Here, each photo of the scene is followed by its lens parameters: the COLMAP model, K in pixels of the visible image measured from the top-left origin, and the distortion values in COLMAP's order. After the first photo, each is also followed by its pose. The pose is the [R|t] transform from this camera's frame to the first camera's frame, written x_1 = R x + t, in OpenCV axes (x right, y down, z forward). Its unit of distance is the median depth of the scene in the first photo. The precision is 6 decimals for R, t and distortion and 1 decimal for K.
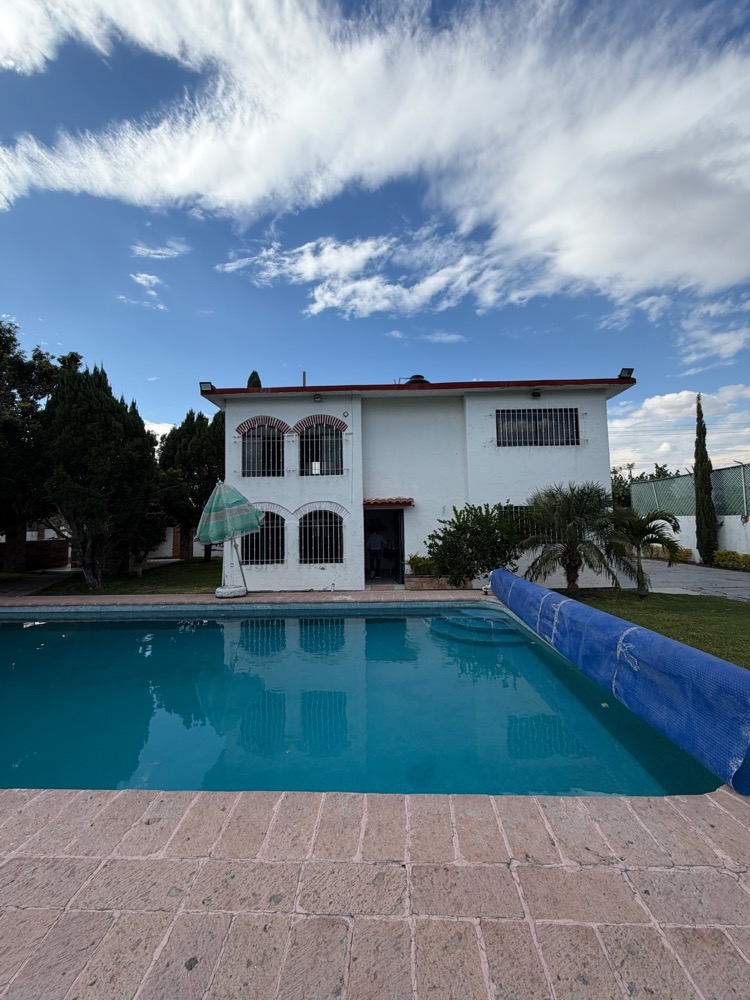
lens RADIAL K [[398.2, 0, 374.7], [0, 398.2, 494.7], [0, 0, 1]] dist [-0.000546, 0.000053]
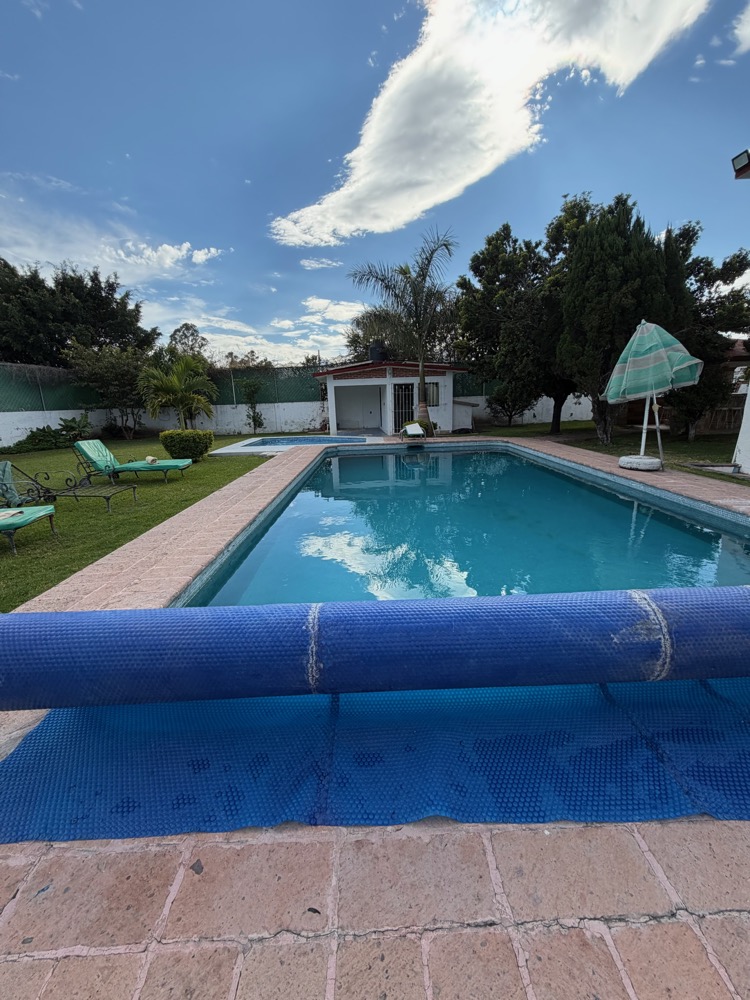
lens RADIAL K [[398.2, 0, 374.7], [0, 398.2, 494.7], [0, 0, 1]] dist [-0.000546, 0.000053]
pose [[0.054629, 0.248196, -0.967168, 0.438079], [0.101601, 0.962205, 0.252661, 0.043940], [0.993324, -0.112068, 0.027347, 0.439211]]
